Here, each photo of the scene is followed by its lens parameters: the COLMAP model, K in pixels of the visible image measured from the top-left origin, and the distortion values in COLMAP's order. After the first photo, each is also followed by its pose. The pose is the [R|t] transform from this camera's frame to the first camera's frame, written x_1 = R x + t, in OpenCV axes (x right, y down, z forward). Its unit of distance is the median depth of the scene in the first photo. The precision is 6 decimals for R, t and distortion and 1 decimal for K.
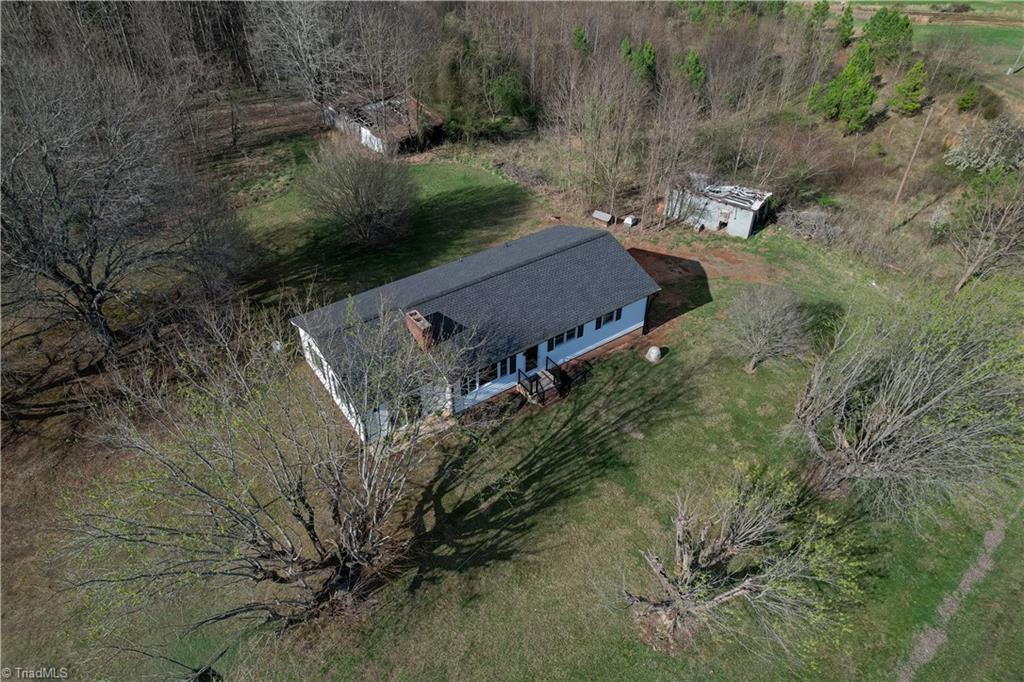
lens RADIAL K [[655.1, 0, 515.4], [0, 655.1, 345.3], [0, 0, 1]] dist [-0.075841, 0.067329]
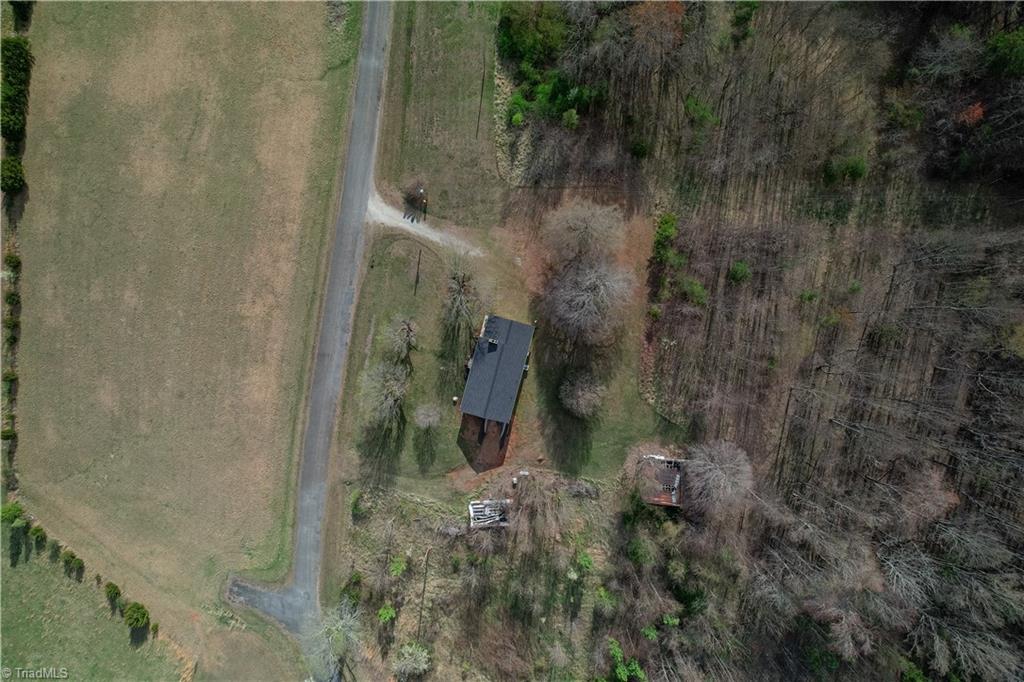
lens RADIAL K [[655.1, 0, 515.4], [0, 655.1, 345.3], [0, 0, 1]] dist [-0.075841, 0.067329]
pose [[-0.770079, 0.637857, 0.010776, -0.236812], [-0.401637, -0.497879, 0.768638, -2.598582], [0.495646, 0.587584, 0.639593, -1.155241]]
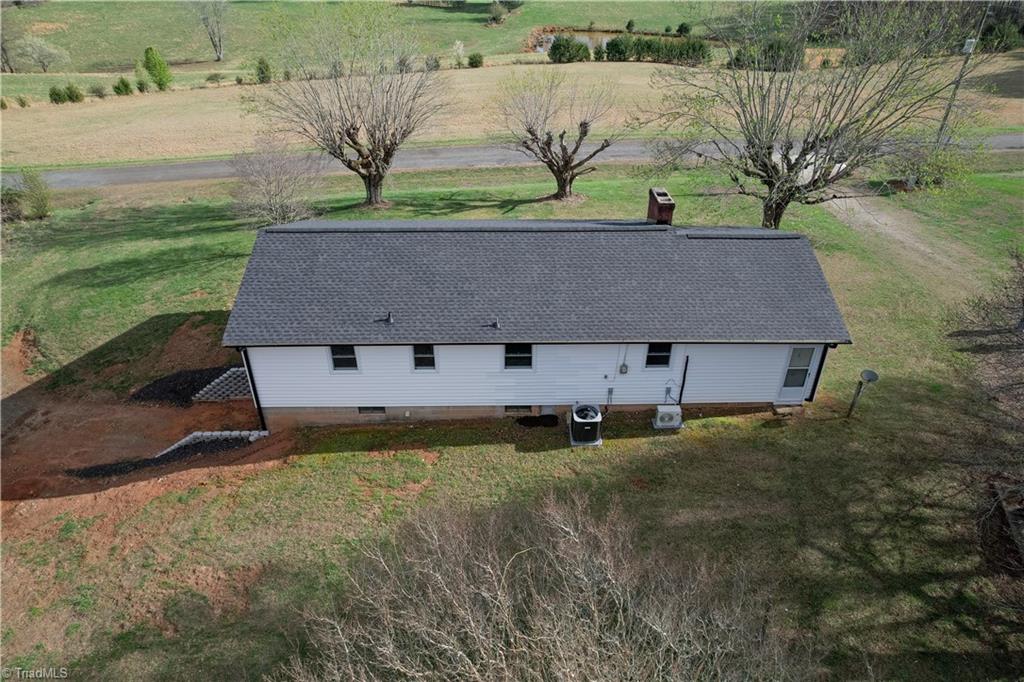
lens RADIAL K [[655.1, 0, 515.4], [0, 655.1, 345.3], [0, 0, 1]] dist [-0.075841, 0.067329]
pose [[-0.829889, -0.299510, 0.470720, -0.360266], [0.347288, 0.383009, 0.855976, -0.579497], [-0.436664, 0.873841, -0.213839, 1.204014]]
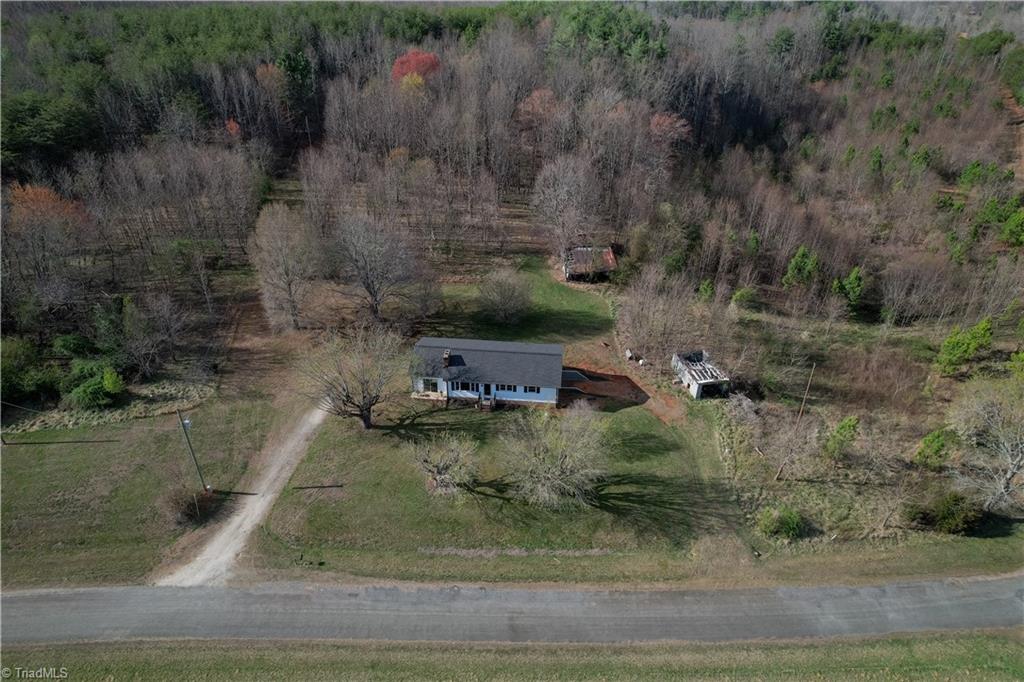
lens RADIAL K [[655.1, 0, 515.4], [0, 655.1, 345.3], [0, 0, 1]] dist [-0.075841, 0.067329]
pose [[0.756197, 0.355781, -0.549169, 1.238932], [-0.408033, 0.912497, 0.029309, -0.218006], [0.511543, 0.201916, 0.835197, -0.849395]]
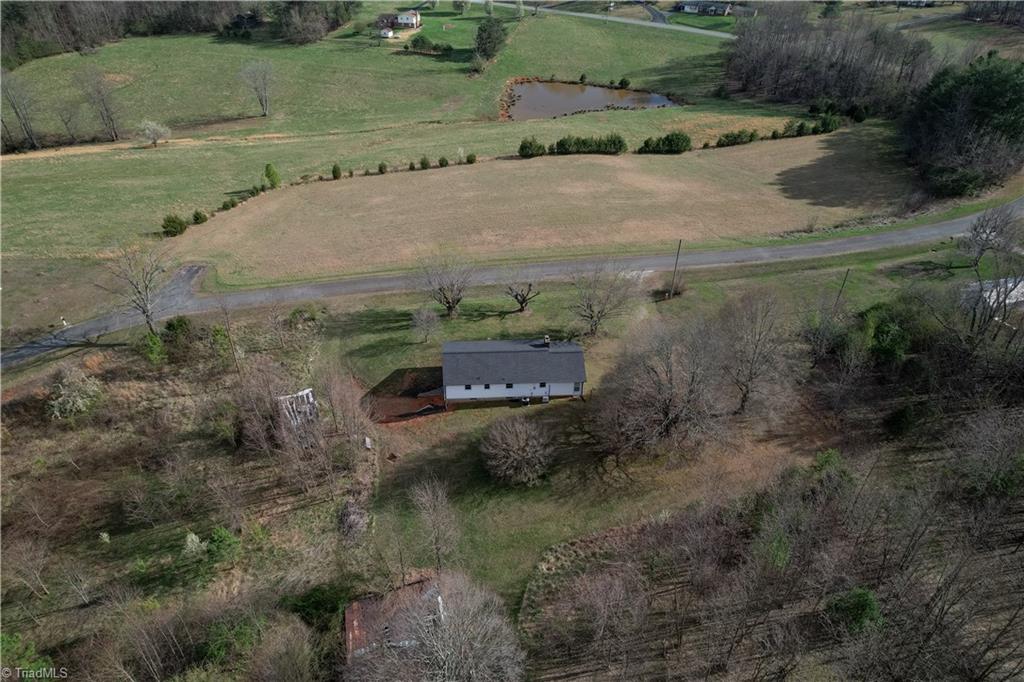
lens RADIAL K [[655.1, 0, 515.4], [0, 655.1, 345.3], [0, 0, 1]] dist [-0.075841, 0.067329]
pose [[-0.850536, -0.312730, 0.422833, -1.061404], [0.323269, 0.323292, 0.889370, -2.209368], [-0.414832, 0.893130, -0.173876, 1.360094]]
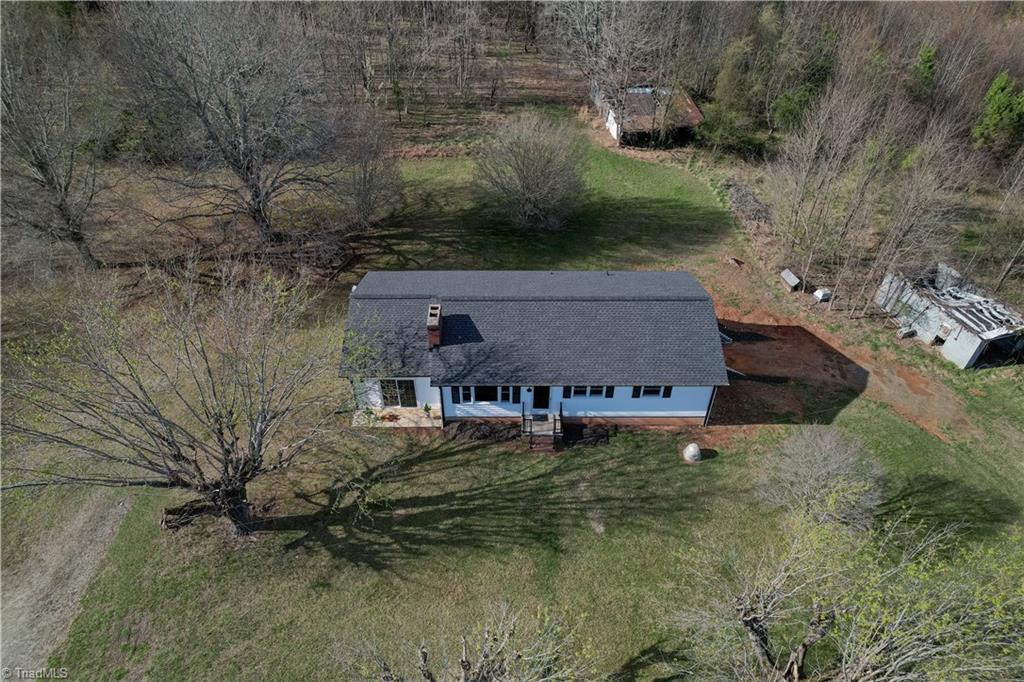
lens RADIAL K [[655.1, 0, 515.4], [0, 655.1, 345.3], [0, 0, 1]] dist [-0.075841, 0.067329]
pose [[0.819775, 0.376601, -0.431439, 0.350152], [-0.356170, 0.925213, 0.130857, -0.149133], [0.448454, 0.046392, 0.892601, 0.145394]]
